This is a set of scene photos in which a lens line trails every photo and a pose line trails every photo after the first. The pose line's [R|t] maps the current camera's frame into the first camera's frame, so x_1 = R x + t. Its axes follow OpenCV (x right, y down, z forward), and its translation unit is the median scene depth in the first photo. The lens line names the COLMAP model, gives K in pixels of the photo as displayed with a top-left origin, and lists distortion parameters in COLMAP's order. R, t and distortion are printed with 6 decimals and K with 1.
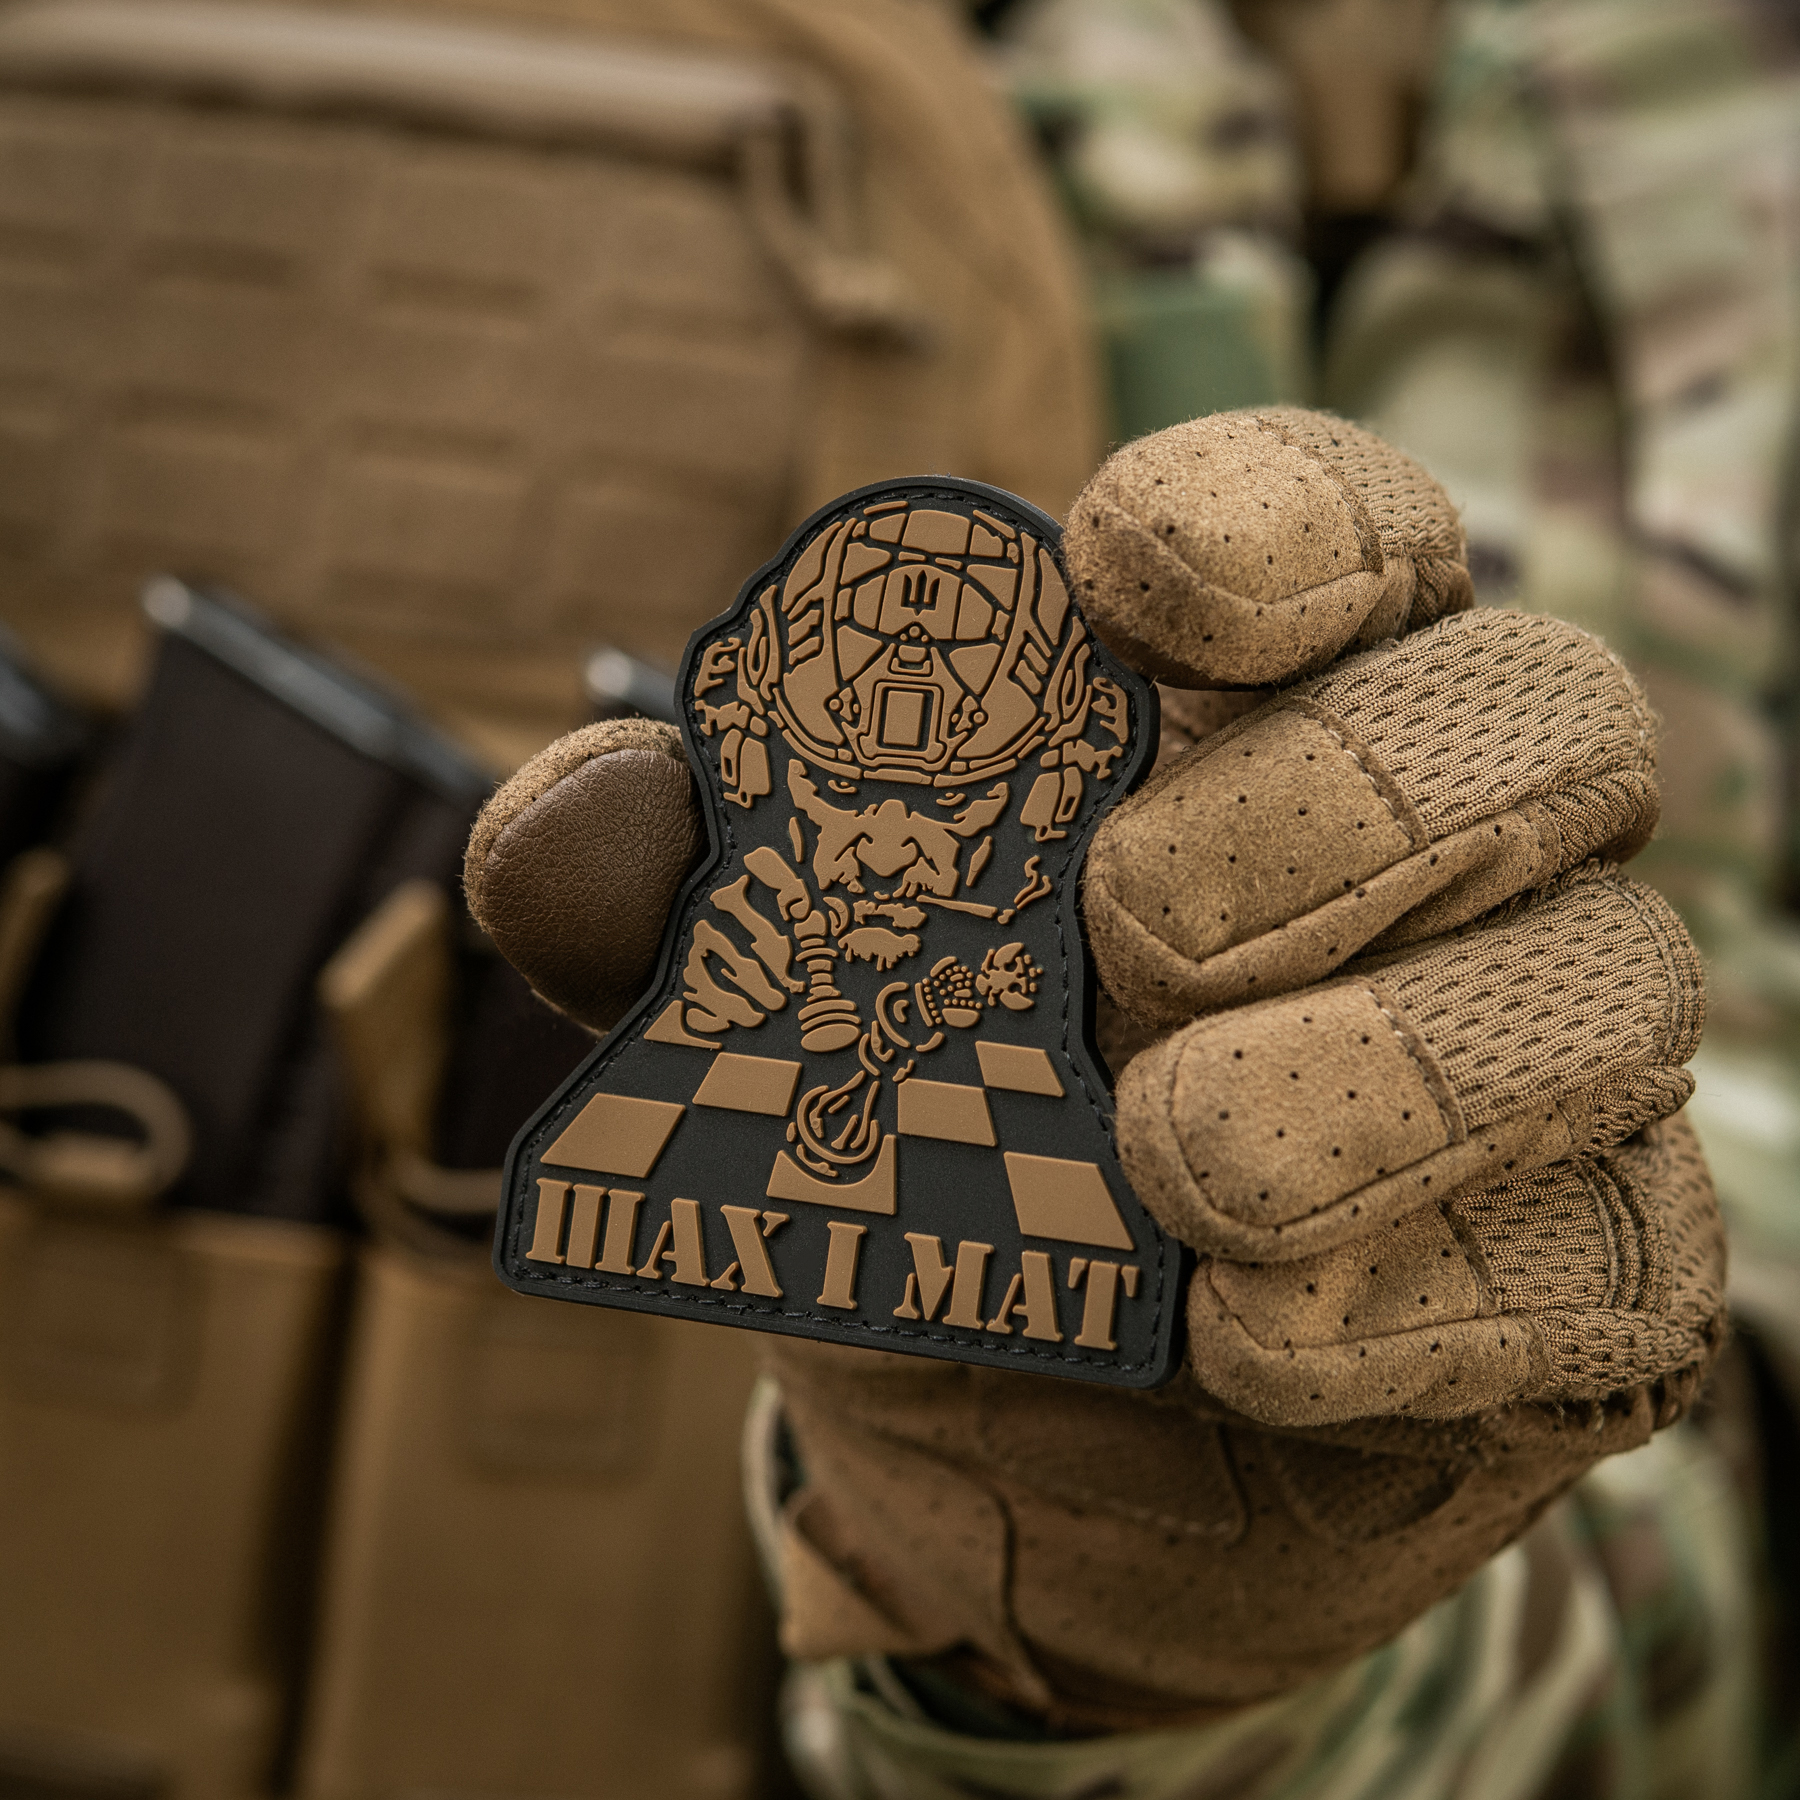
lens RADIAL K [[4804.3, 0, 900.0], [0, 4804.3, 900.0], [0, 0, 1]] dist [-0.013352, 0.200449]
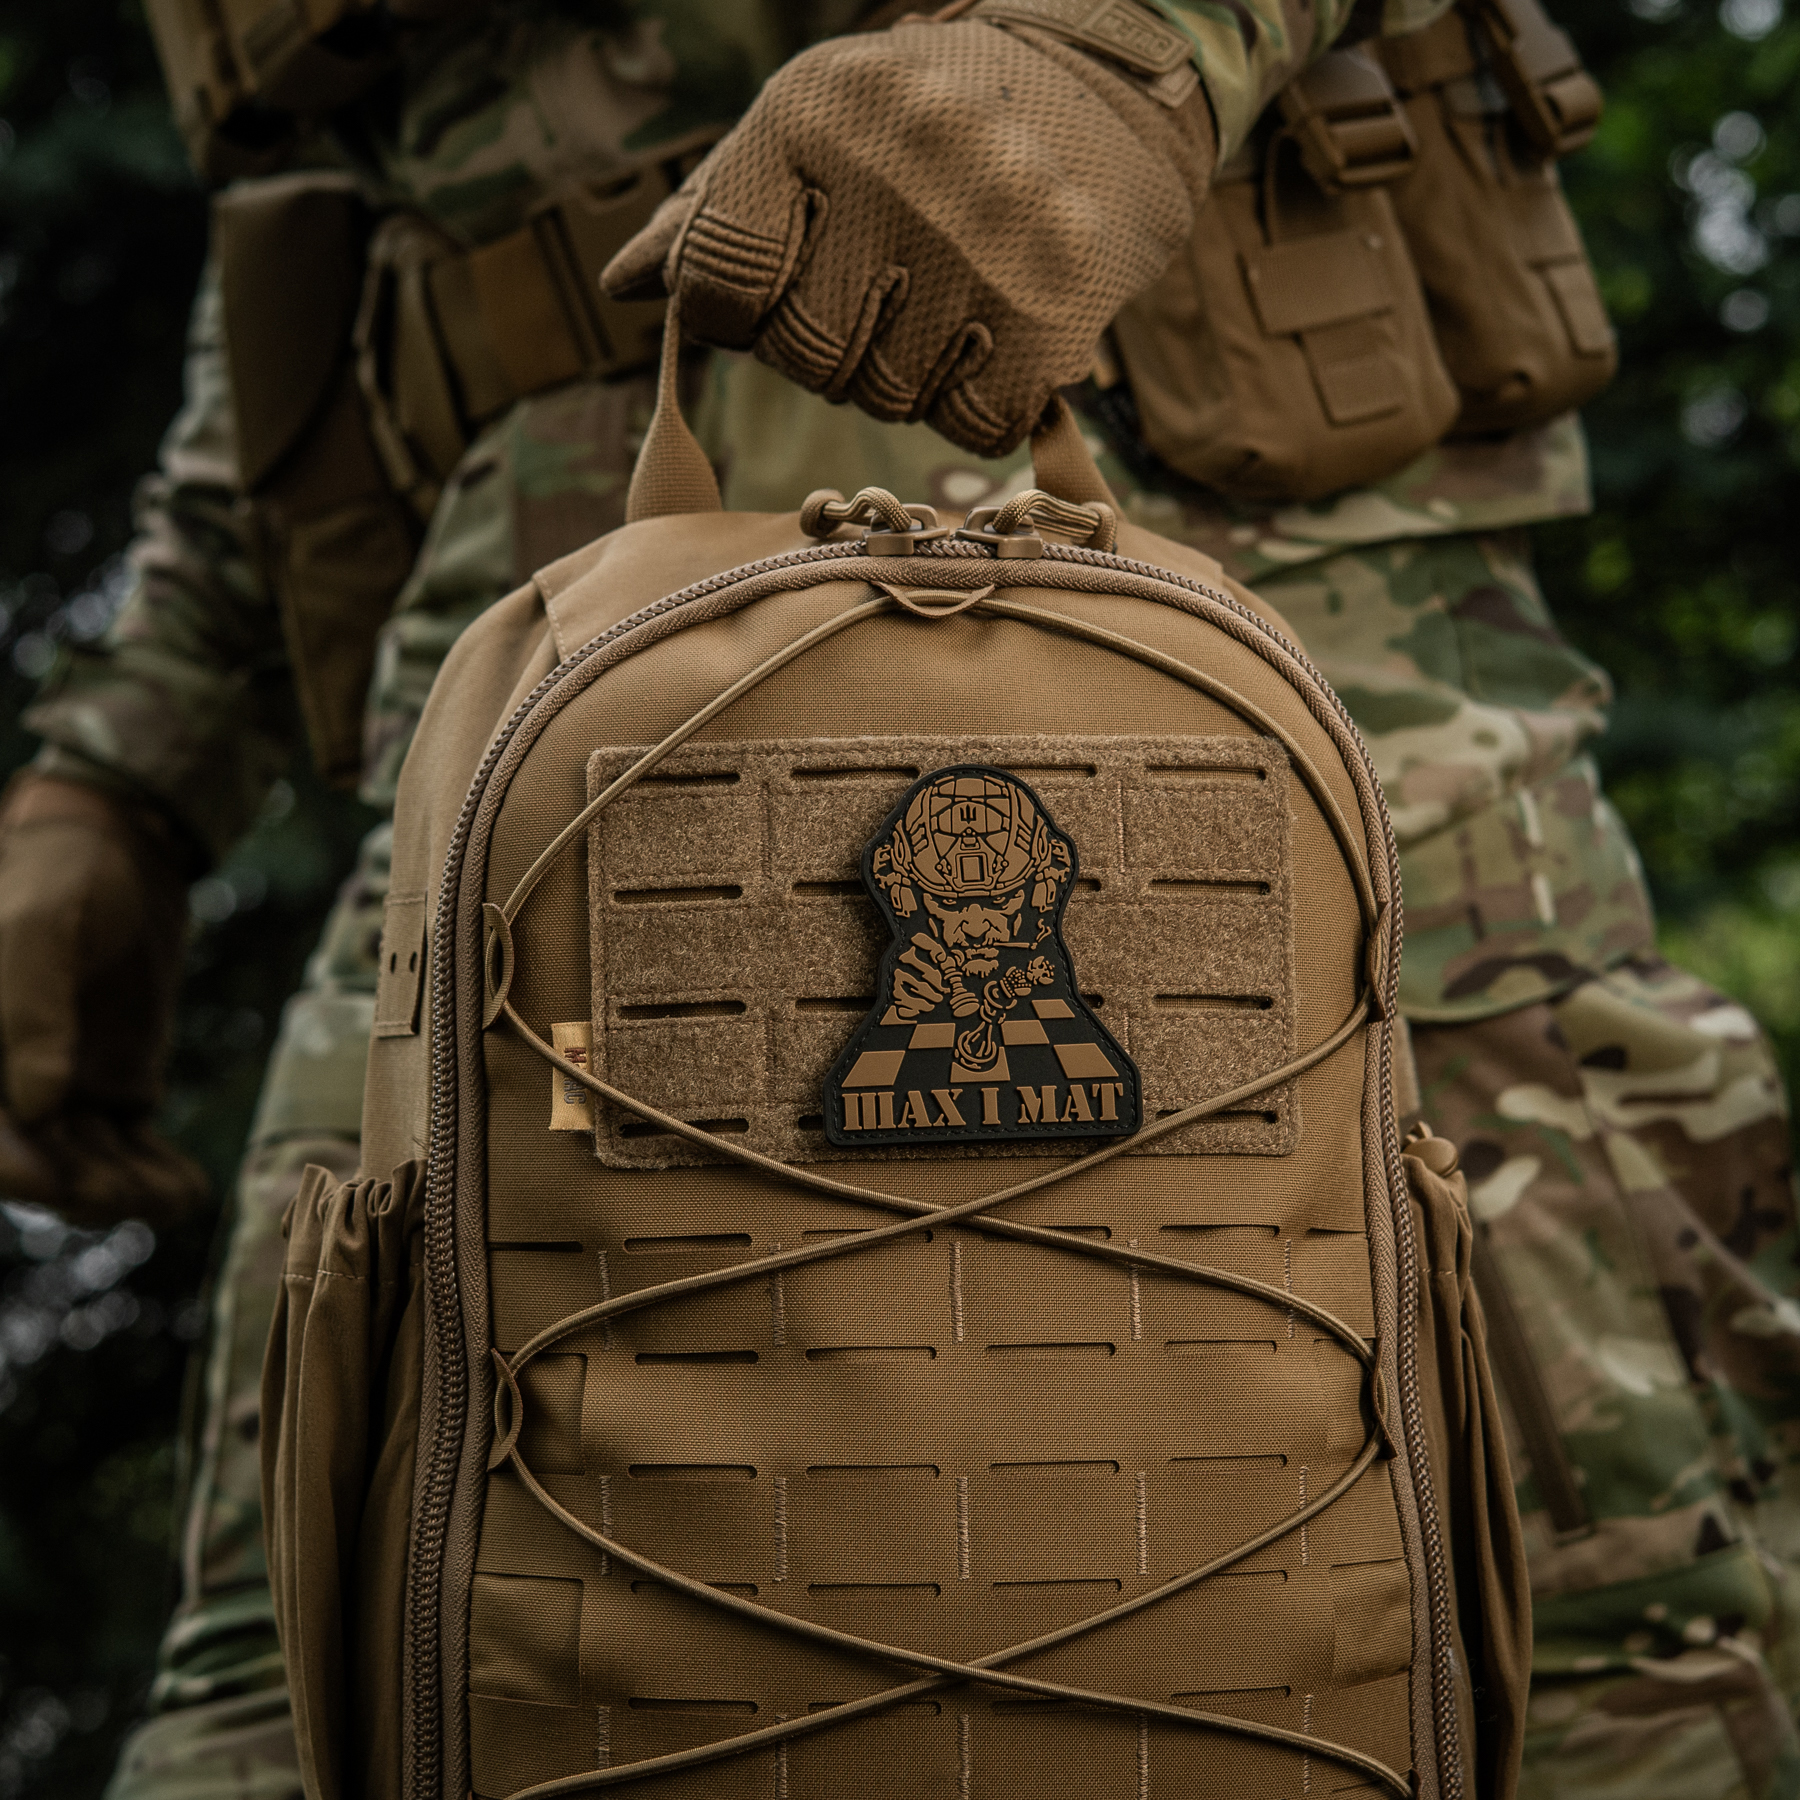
lens RADIAL K [[4804.3, 0, 900.0], [0, 4804.3, 900.0], [0, 0, 1]] dist [-0.013352, 0.200449]
pose [[0.896356, -0.118327, 0.427253, -1.014700], [0.159628, 0.985226, -0.062034, 0.113938], [-0.413600, 0.123806, 0.902002, -1.055288]]
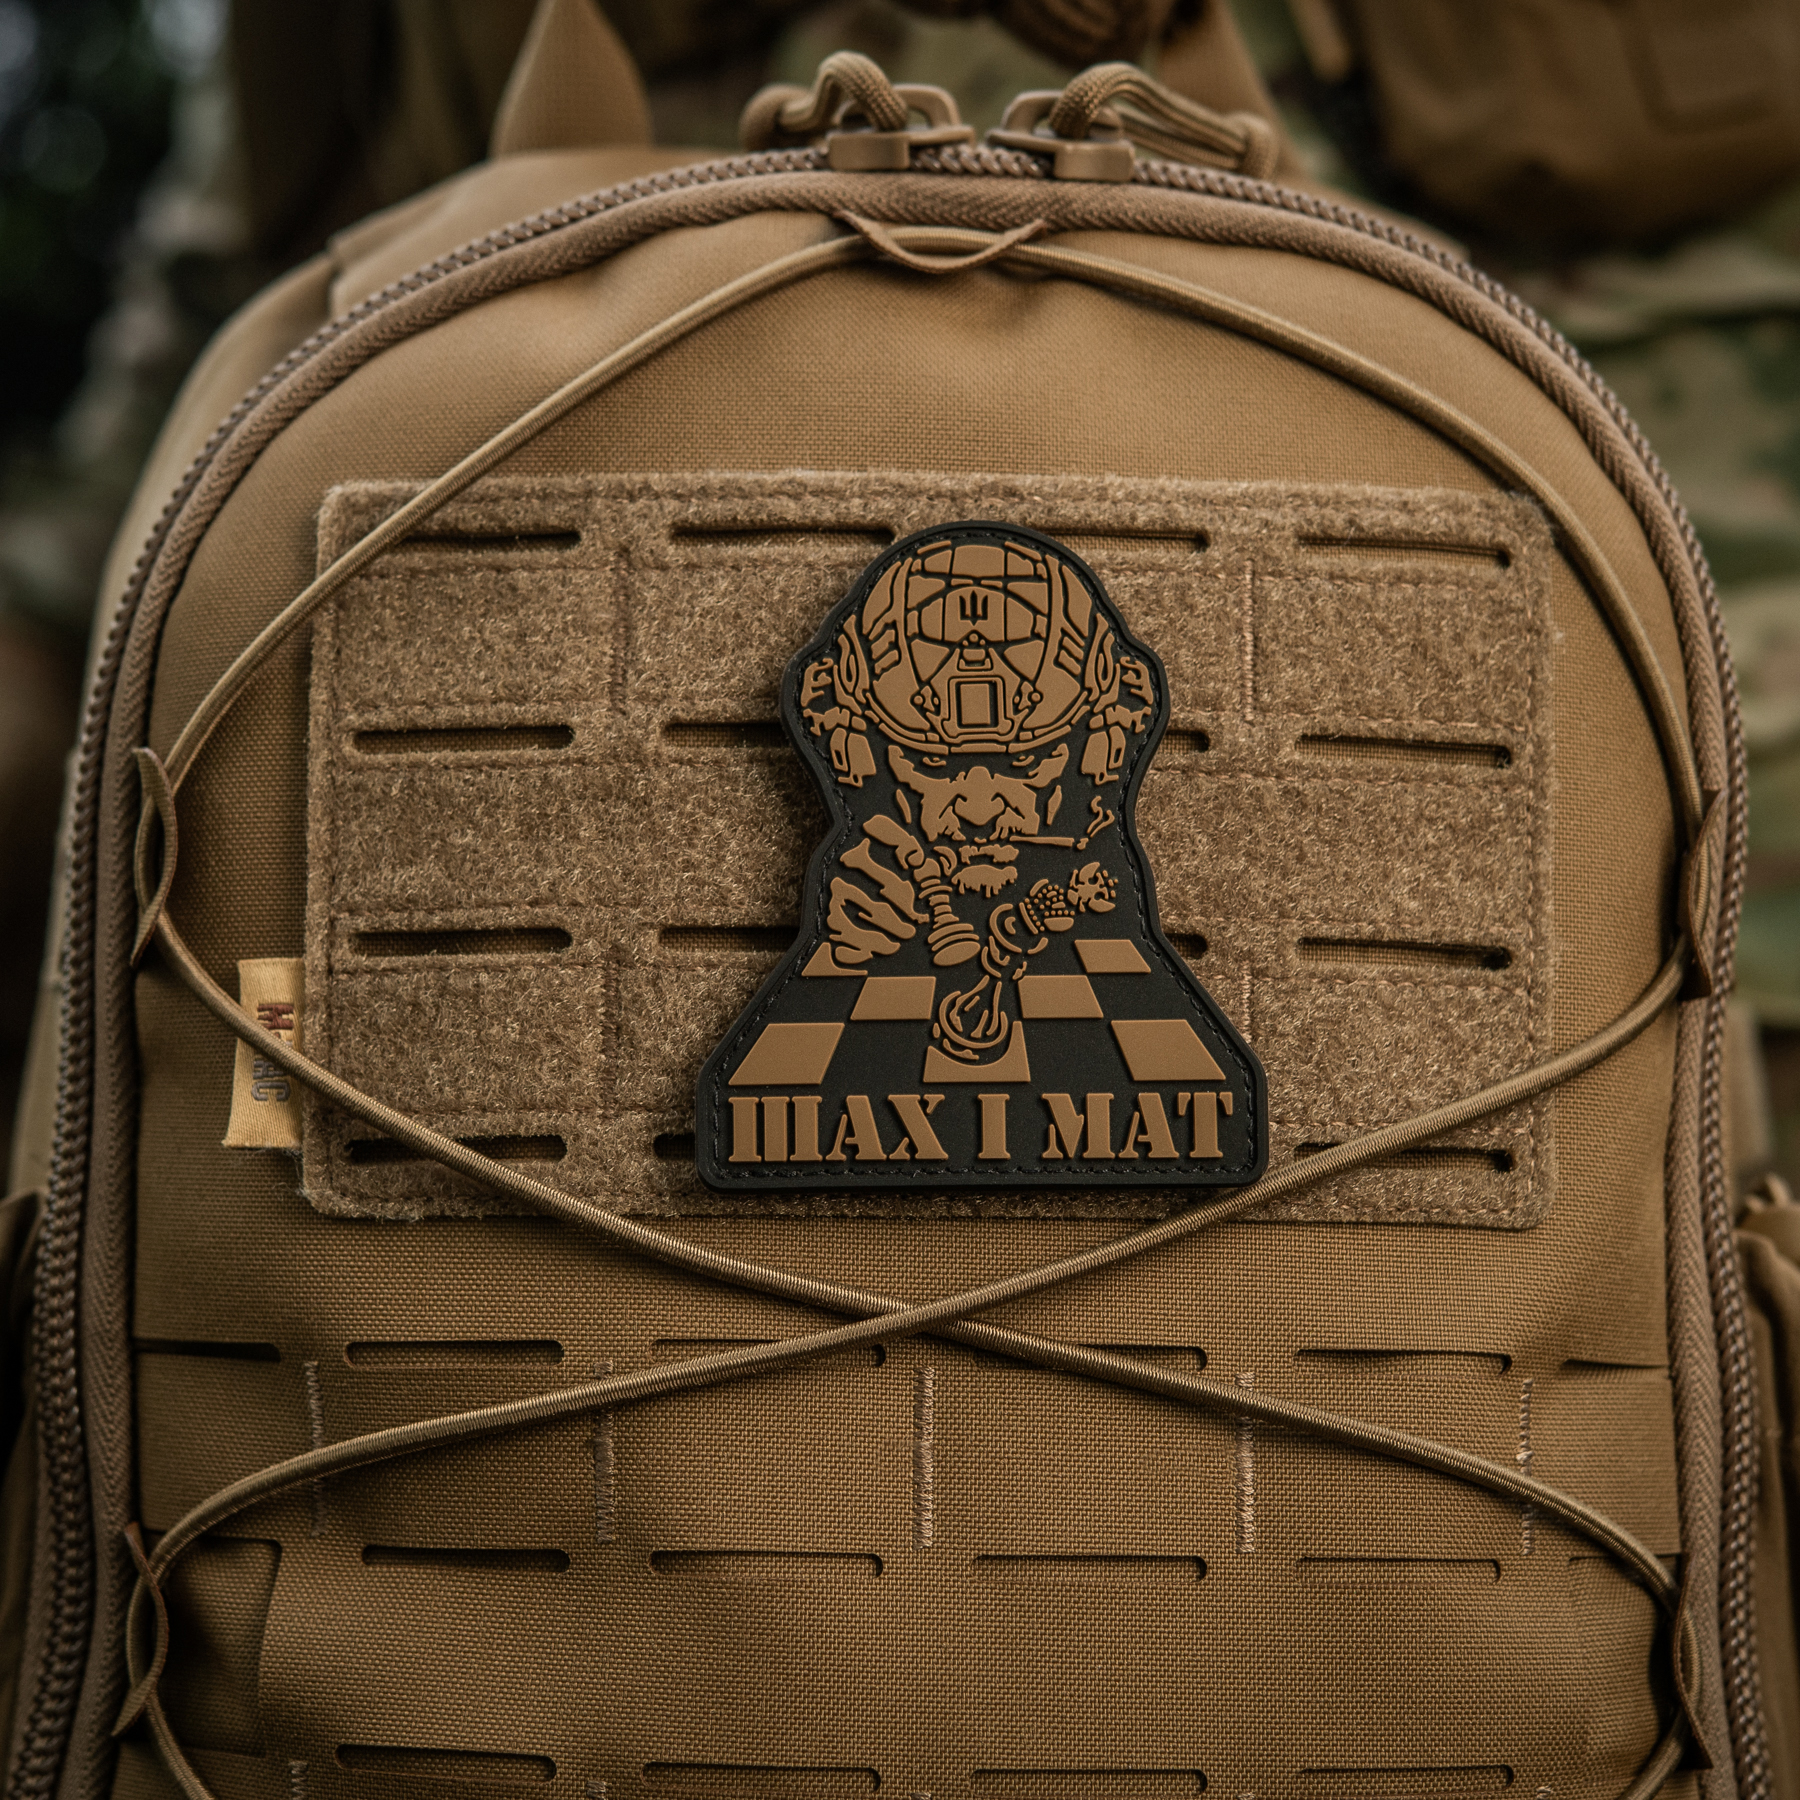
lens RADIAL K [[4804.3, 0, 900.0], [0, 4804.3, 900.0], [0, 0, 1]] dist [-0.013352, 0.200449]
pose [[0.927575, -0.092576, 0.361987, -0.492047], [0.129099, 0.988560, -0.077993, 0.112569], [-0.350625, 0.119076, 0.928915, -0.186006]]
